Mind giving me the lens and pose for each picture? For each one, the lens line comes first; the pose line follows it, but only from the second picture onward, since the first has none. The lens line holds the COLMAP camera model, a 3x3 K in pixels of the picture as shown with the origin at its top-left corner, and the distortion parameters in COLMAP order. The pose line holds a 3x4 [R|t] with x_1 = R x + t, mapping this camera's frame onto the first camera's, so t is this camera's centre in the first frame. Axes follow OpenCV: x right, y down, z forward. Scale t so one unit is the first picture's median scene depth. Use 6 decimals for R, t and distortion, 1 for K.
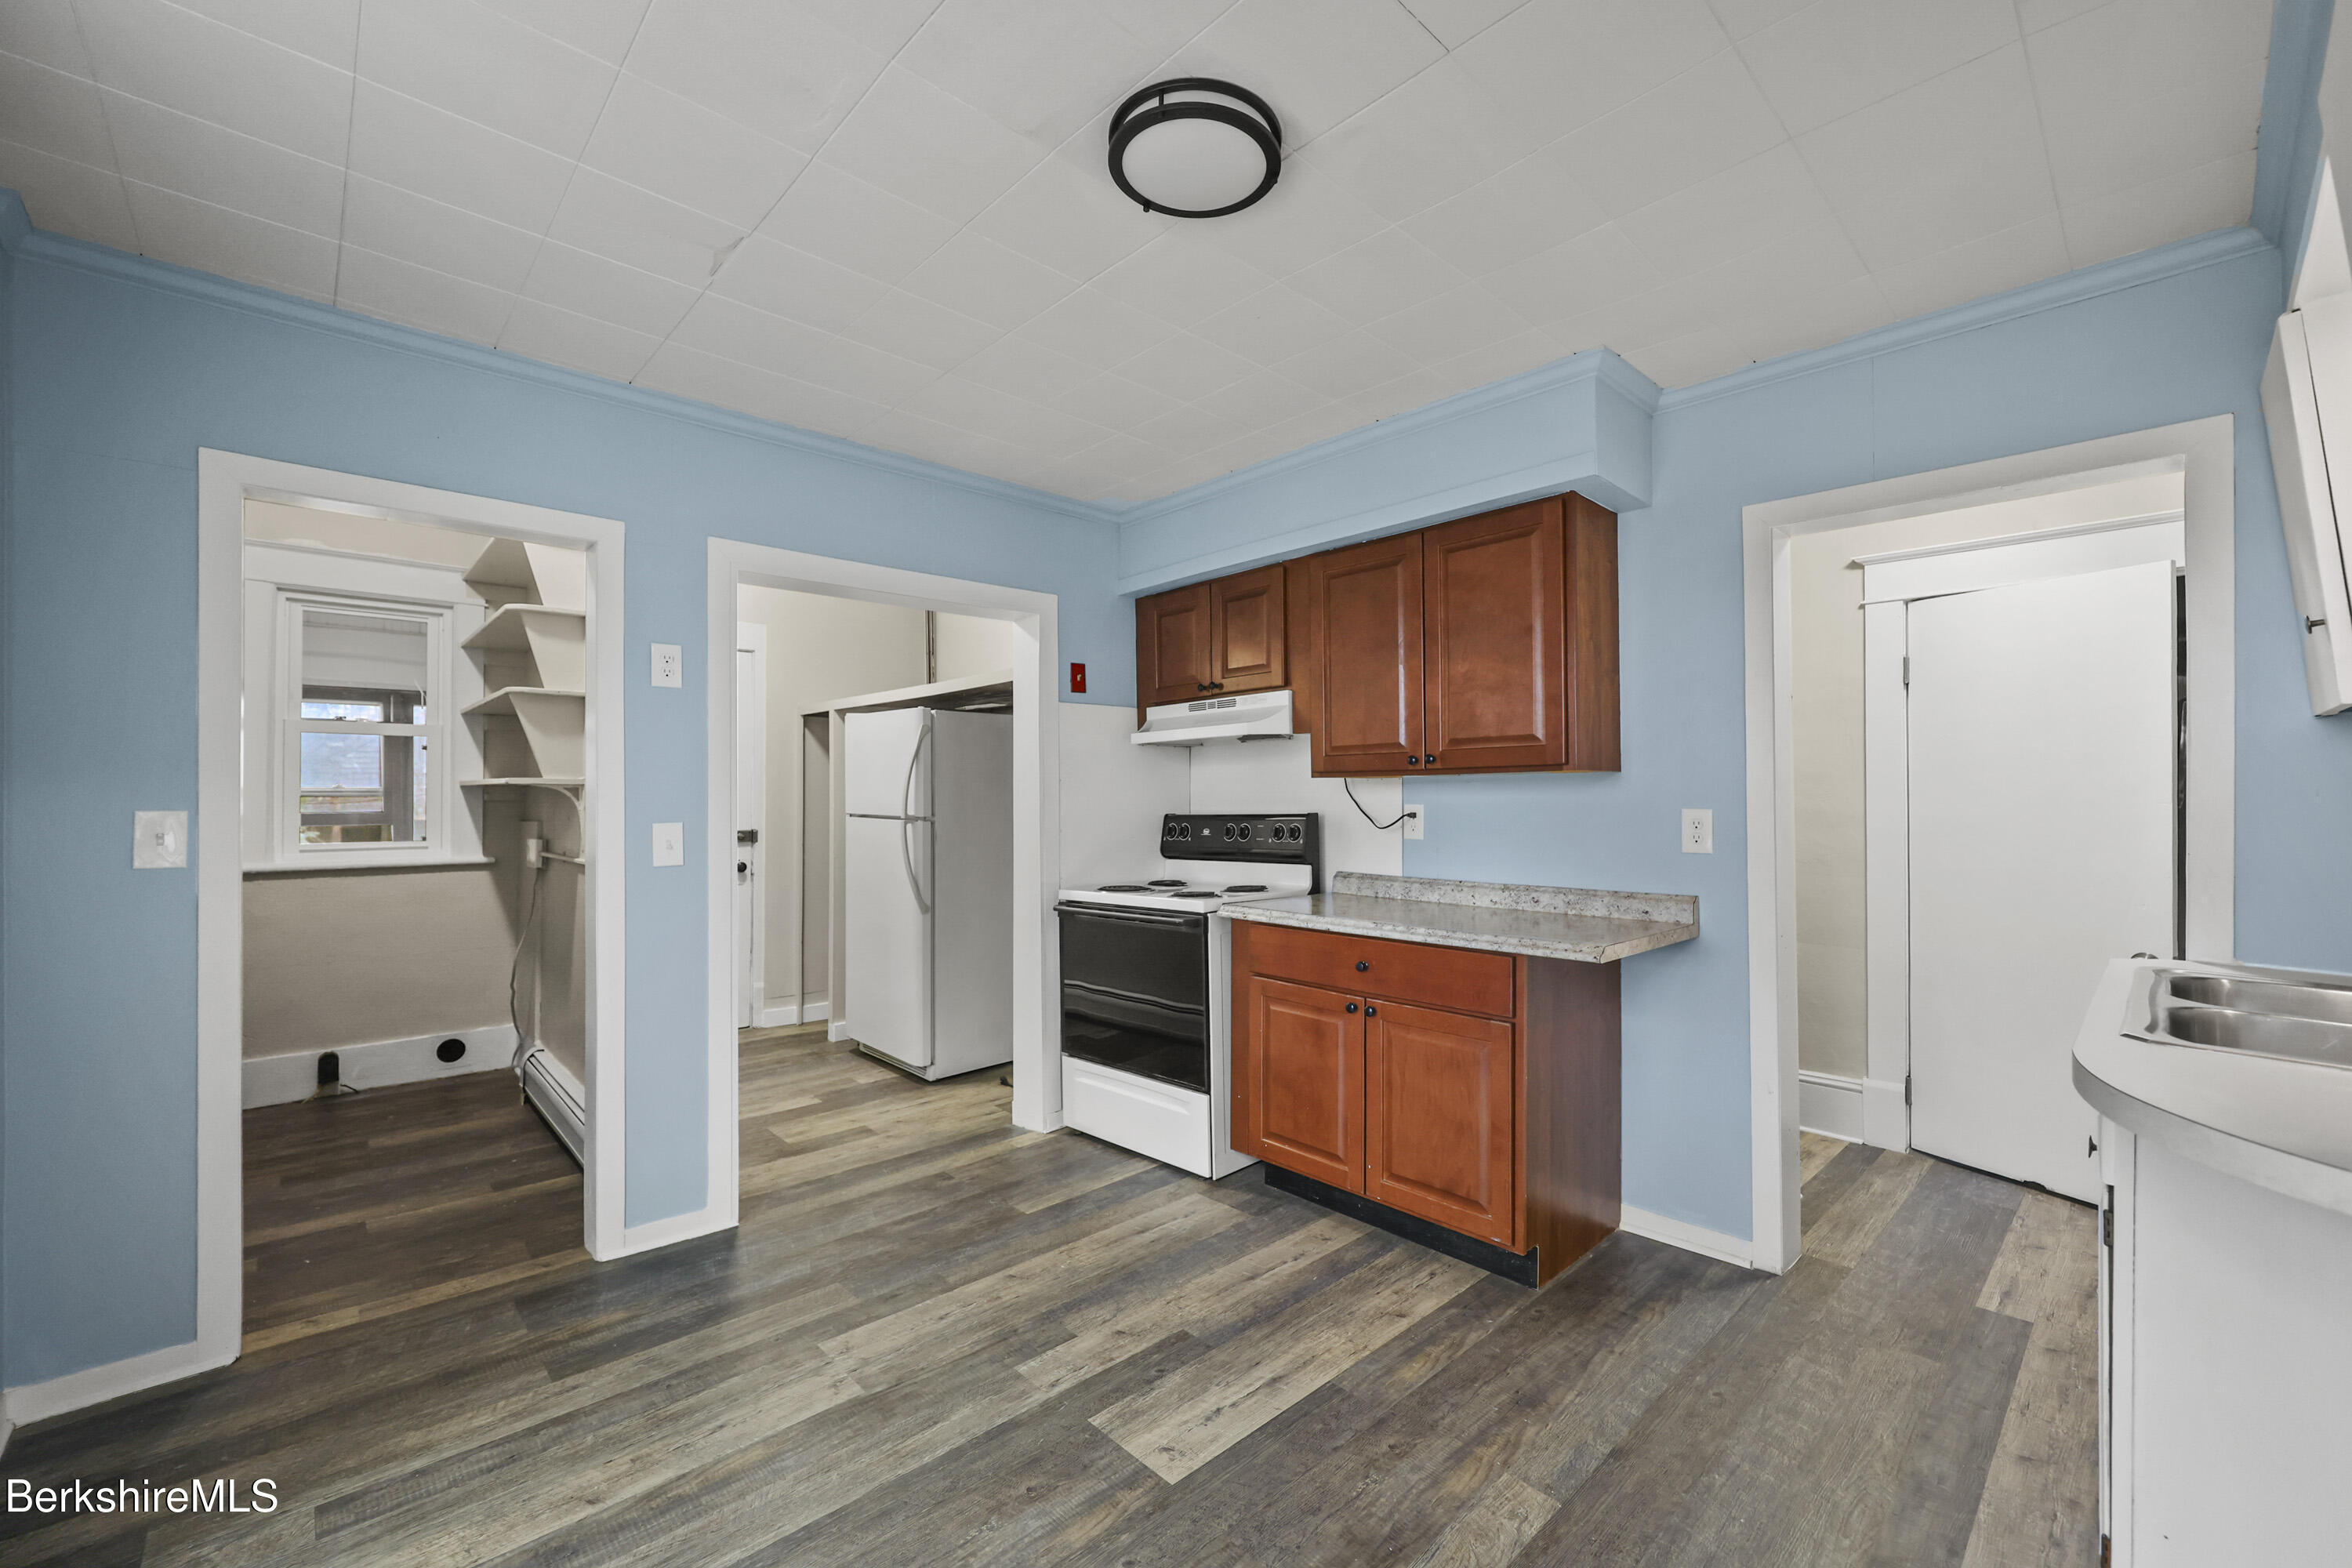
lens RADIAL K [[949.9, 0, 1177.1], [0, 949.9, 789.6], [0, 0, 1]] dist [0.000695, 0.000113]
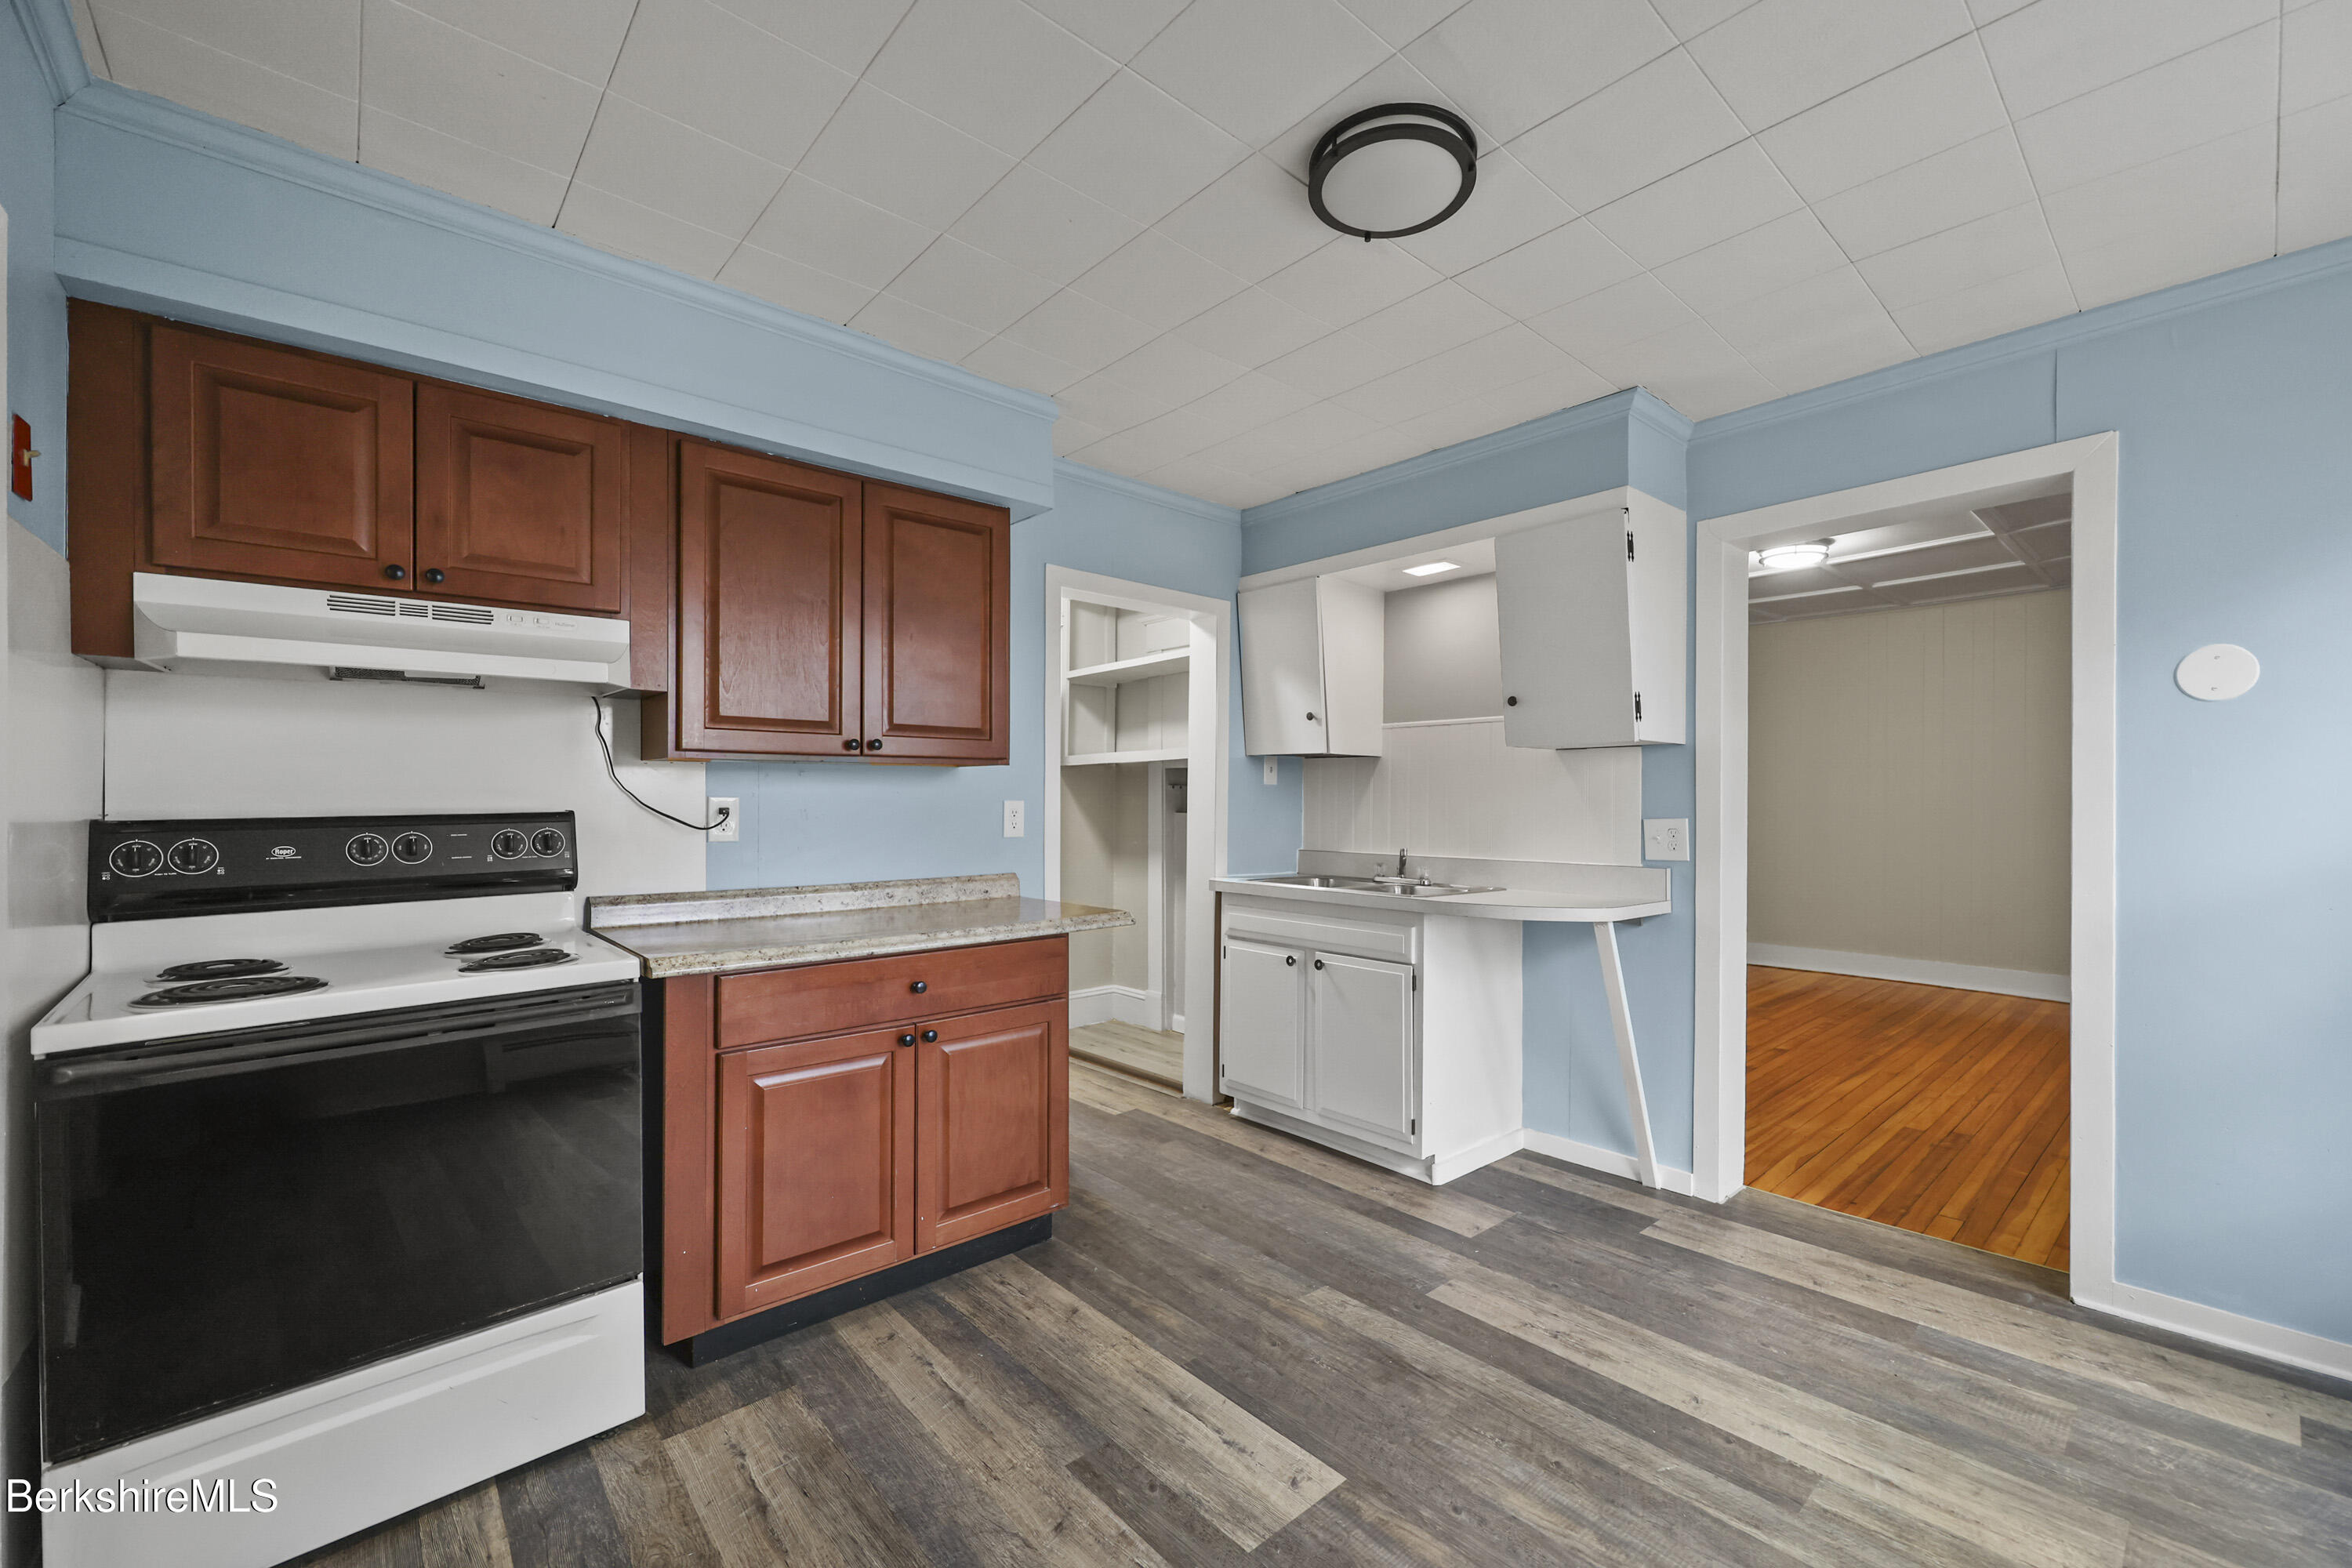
lens RADIAL K [[963.1, 0, 1177.8], [0, 963.1, 793.6], [0, 0, 1]] dist [0.009129, 0.000336]
pose [[0.030449, 0.004599, 0.999526, -0.670119], [-0.013561, 0.999899, -0.004188, 0.013846], [-0.999444, -0.013427, 0.030508, 0.754734]]
